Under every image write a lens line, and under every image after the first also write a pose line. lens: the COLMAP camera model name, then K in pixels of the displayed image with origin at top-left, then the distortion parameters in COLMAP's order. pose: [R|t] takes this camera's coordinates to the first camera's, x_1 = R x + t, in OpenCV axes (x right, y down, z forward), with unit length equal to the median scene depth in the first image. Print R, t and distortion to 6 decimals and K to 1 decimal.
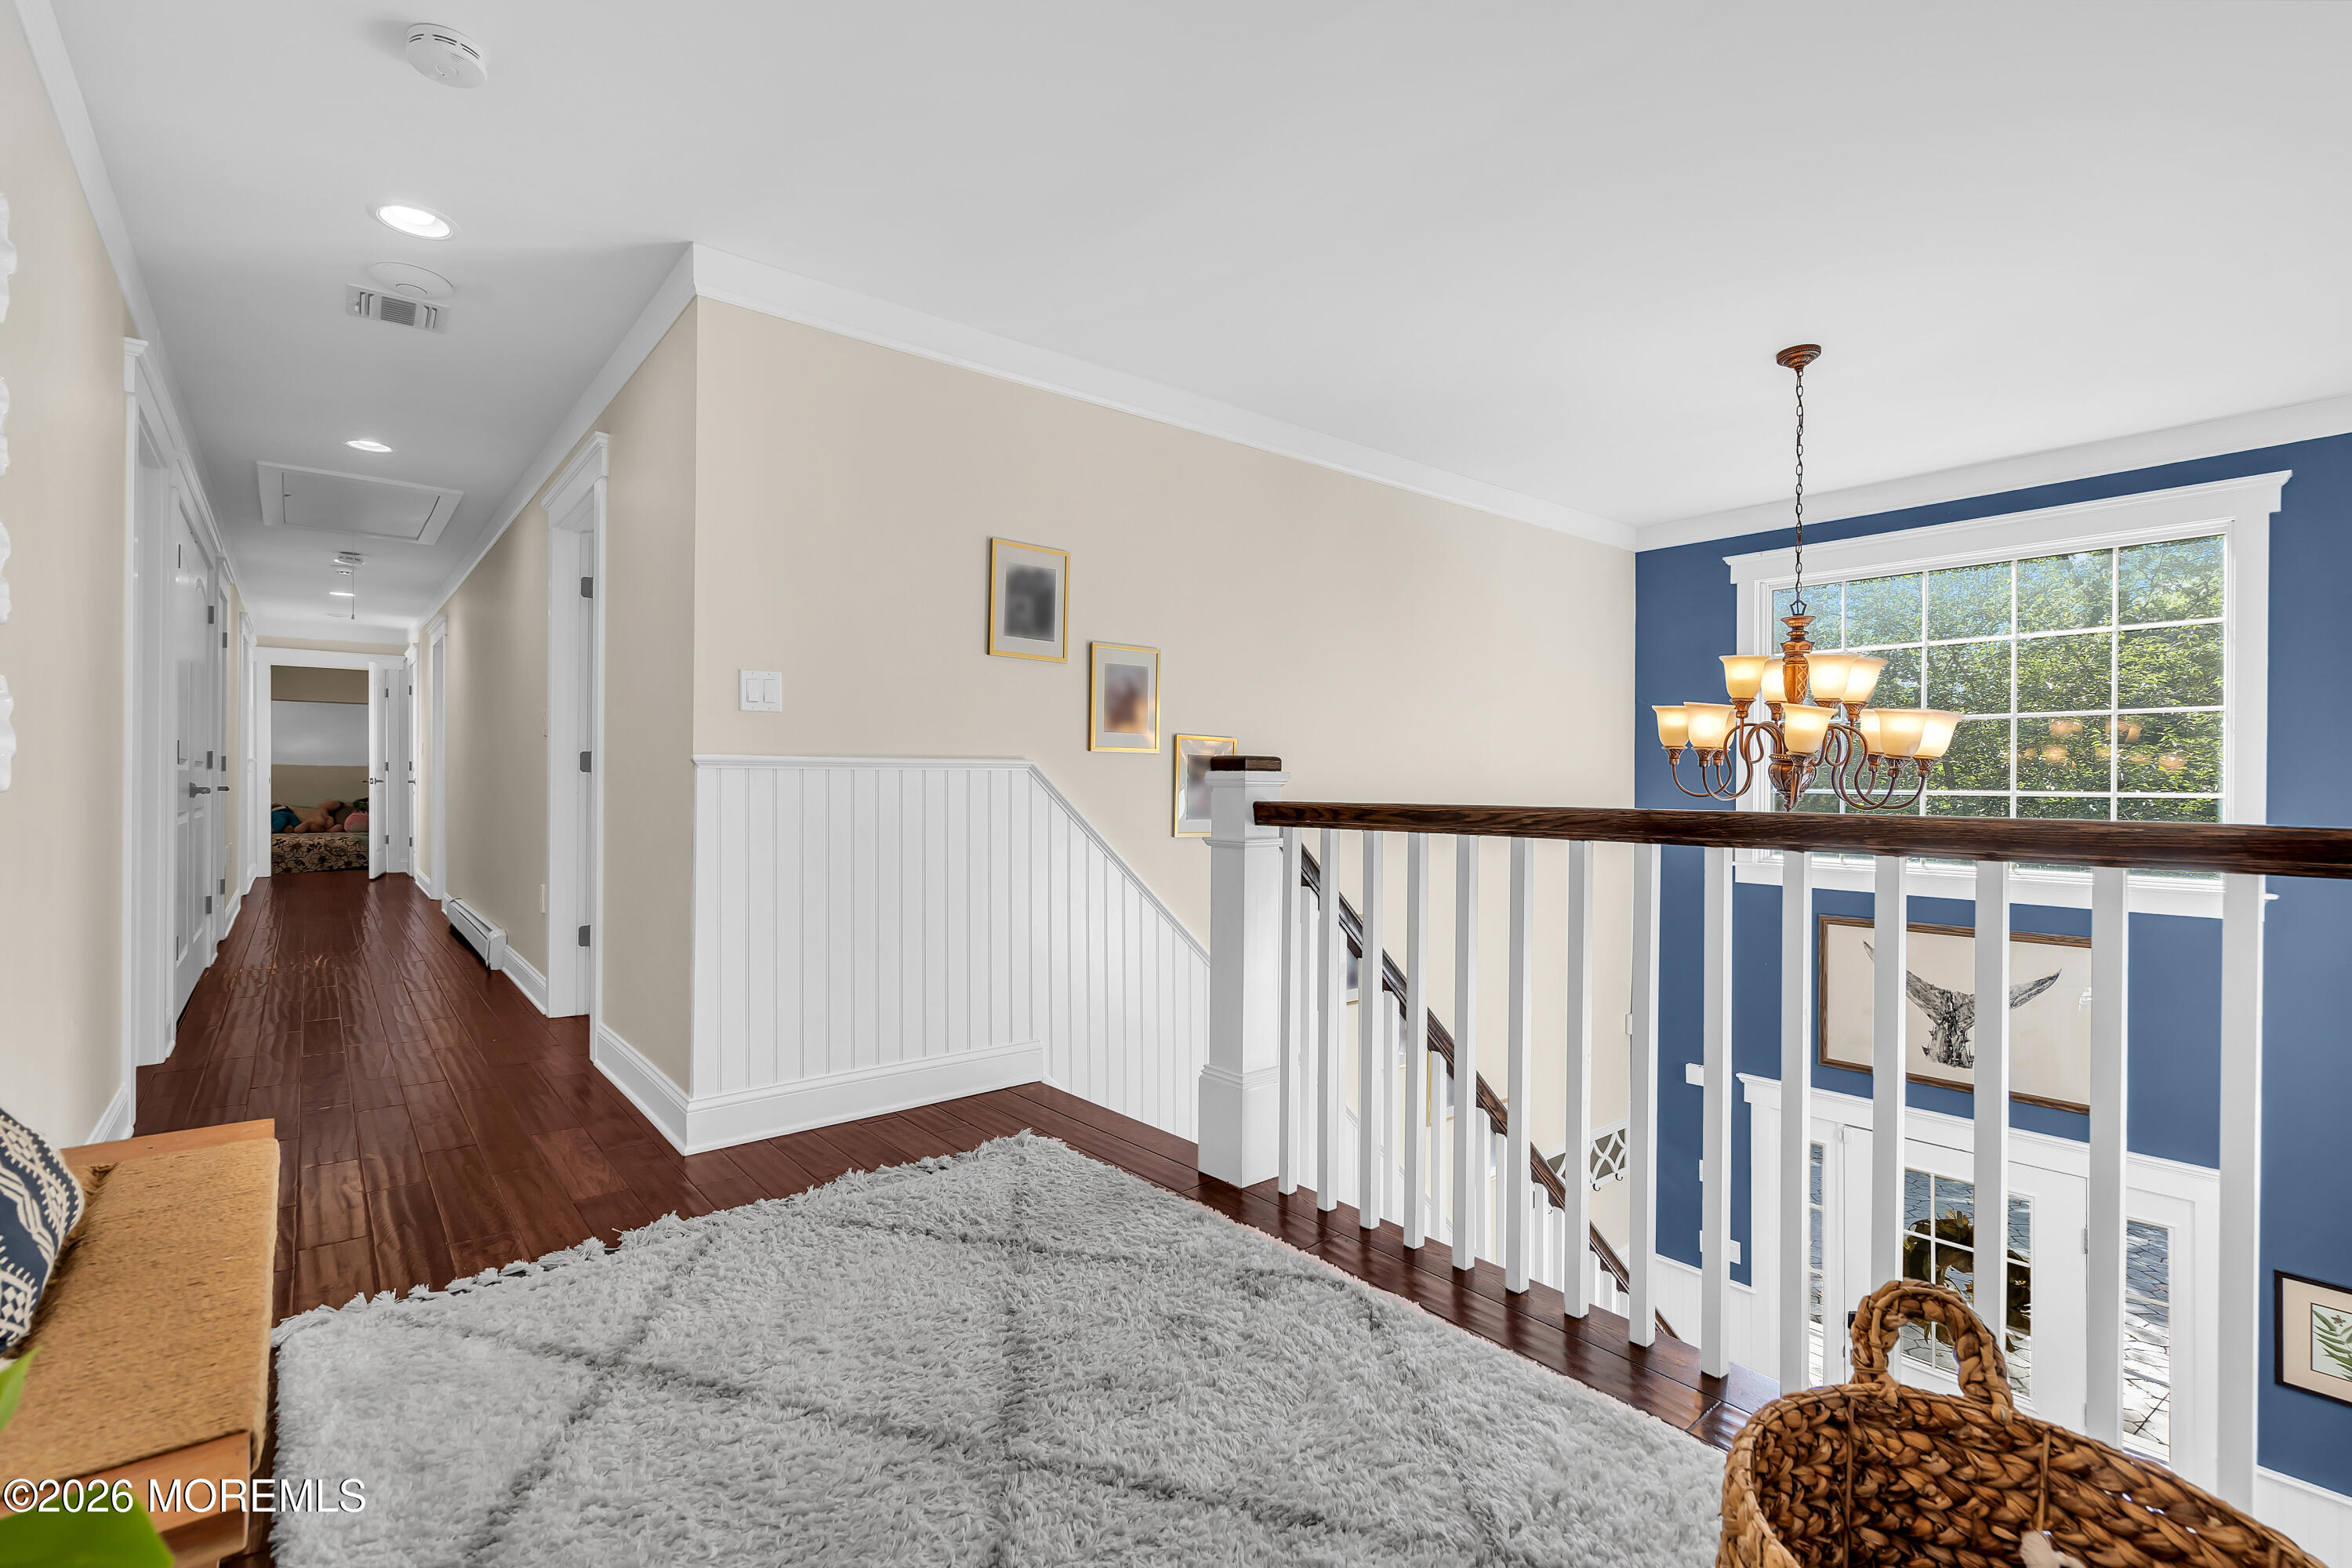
lens RADIAL K [[1066.2, 0, 1172.9], [0, 1066.2, 779.5], [0, 0, 1]] dist [0.002563, 0.000255]
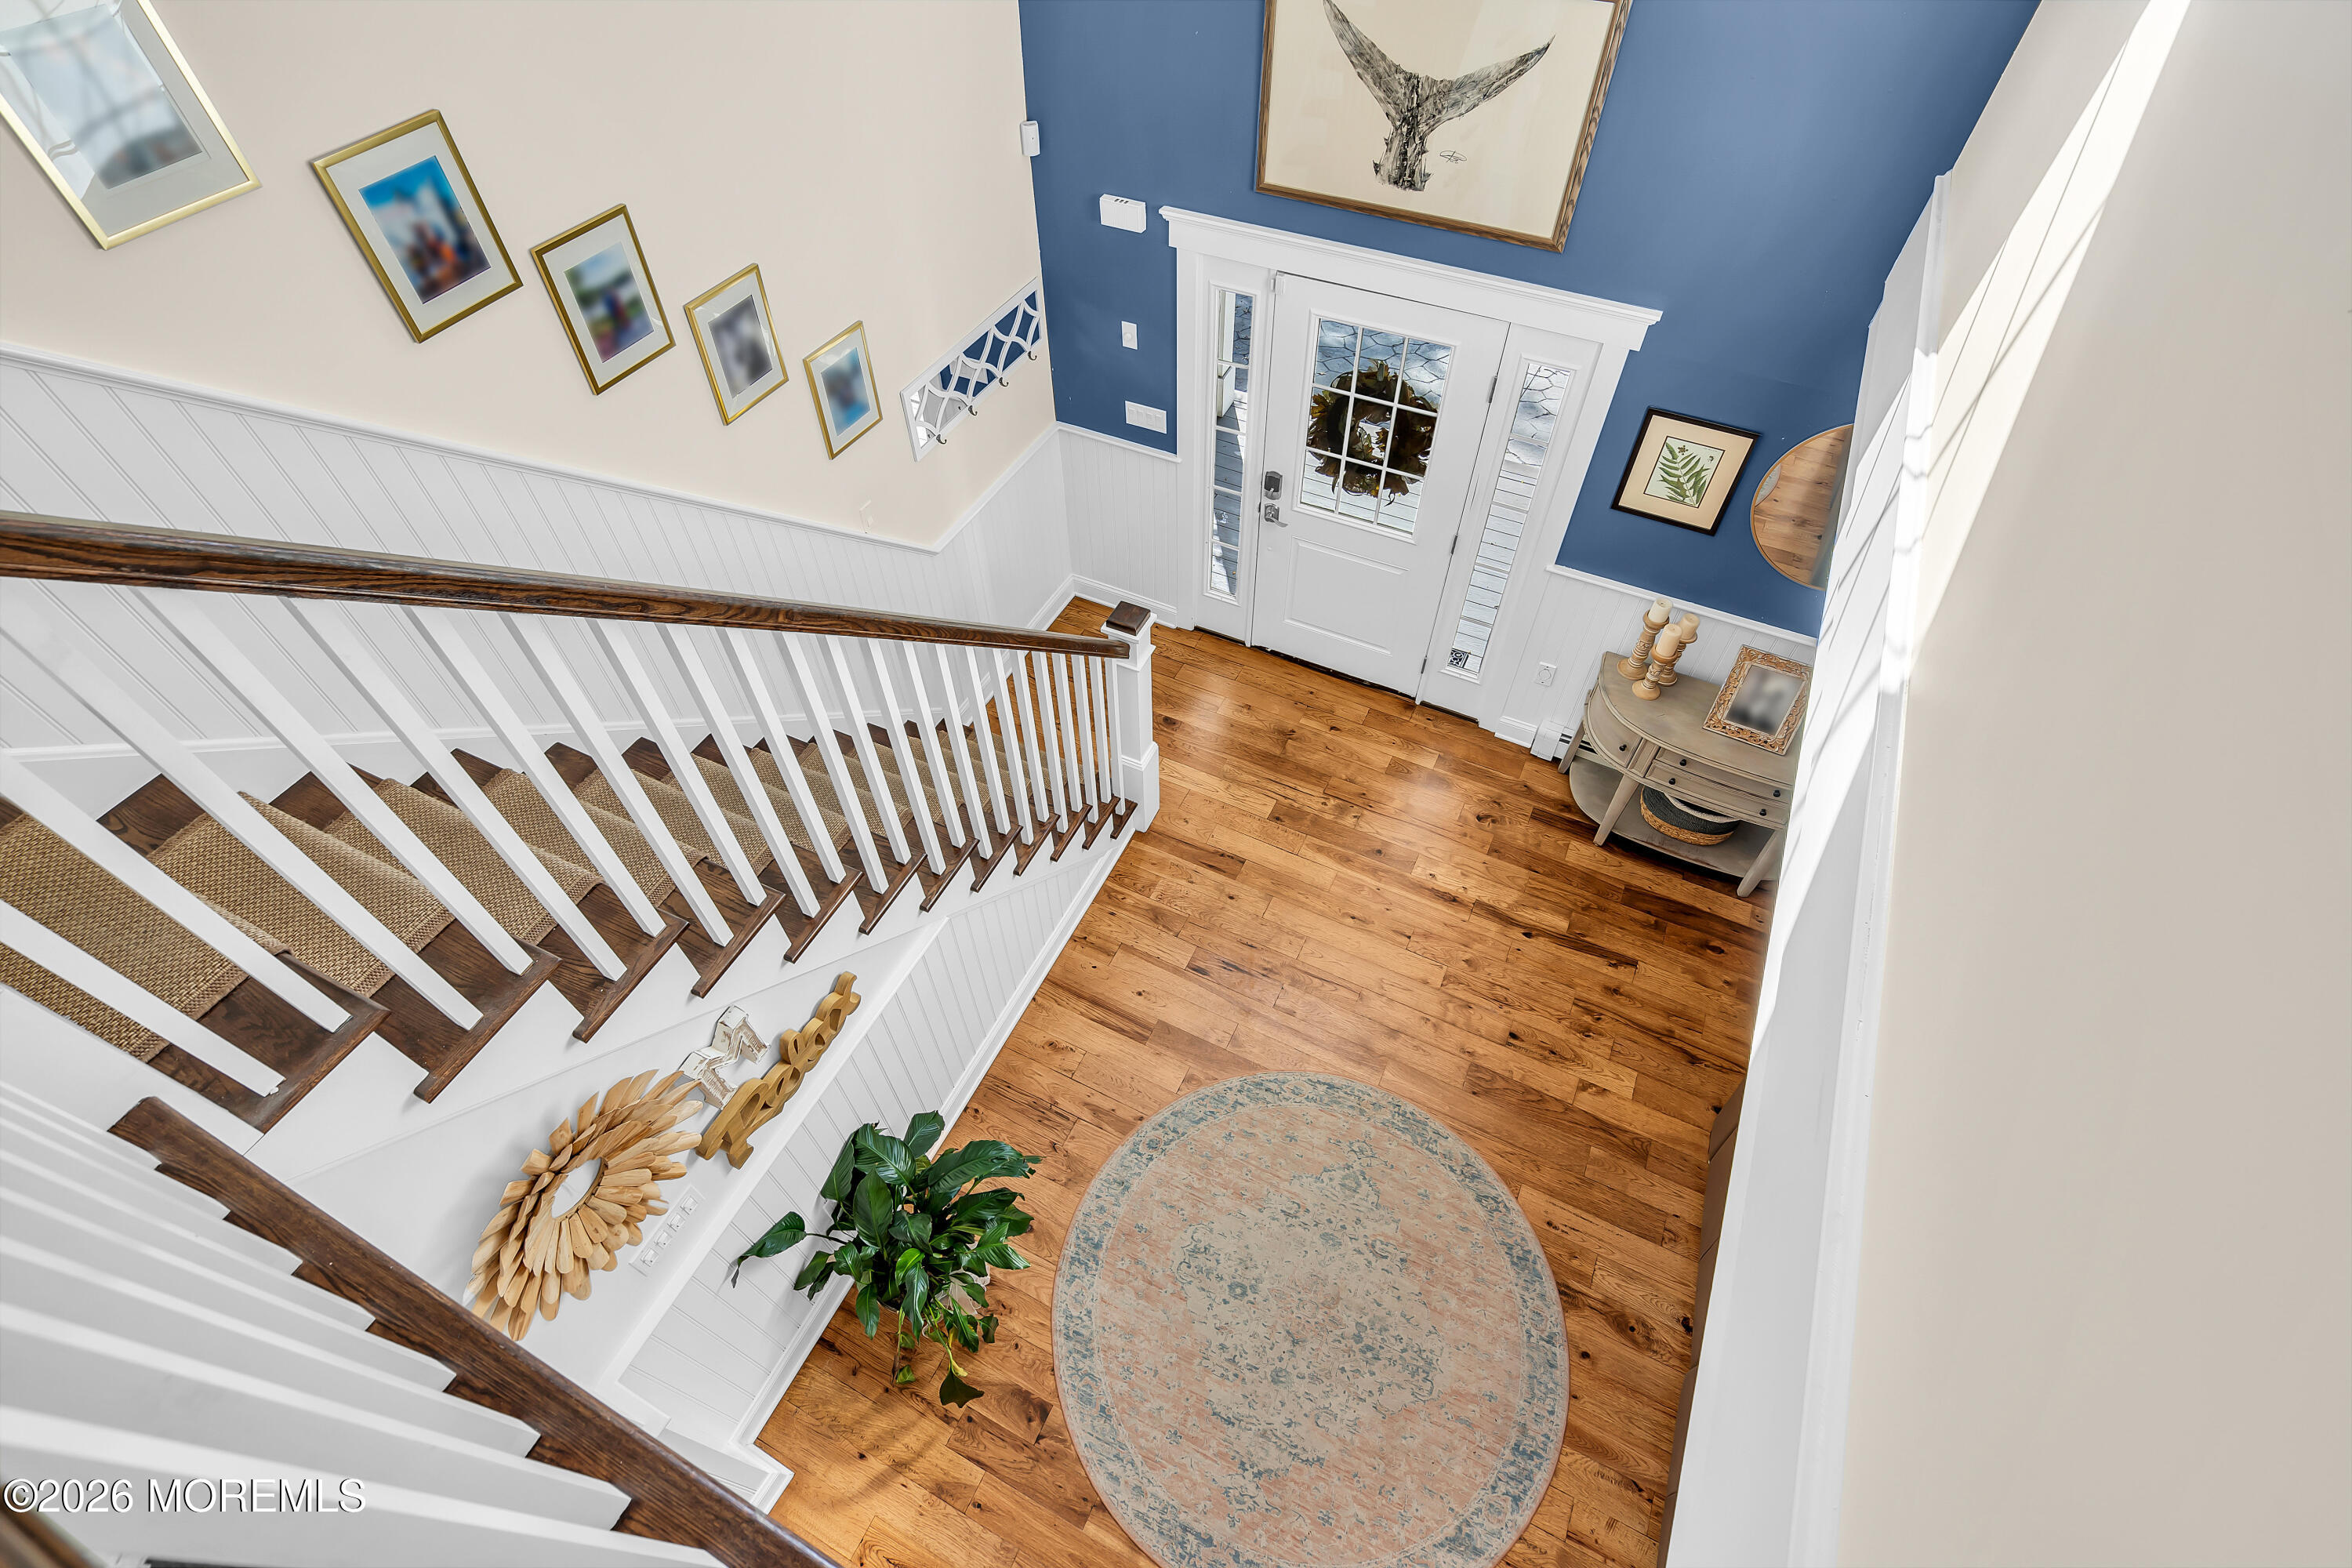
lens RADIAL K [[1066.2, 0, 1170.8], [0, 1066.2, 785.3], [0, 0, 1]] dist [0.002563, 0.000255]
pose [[0.906631, -0.329375, 0.263690, 0.236643], [0.003473, 0.630773, 0.775960, -0.052436], [-0.421910, -0.702593, 0.573022, 0.331257]]
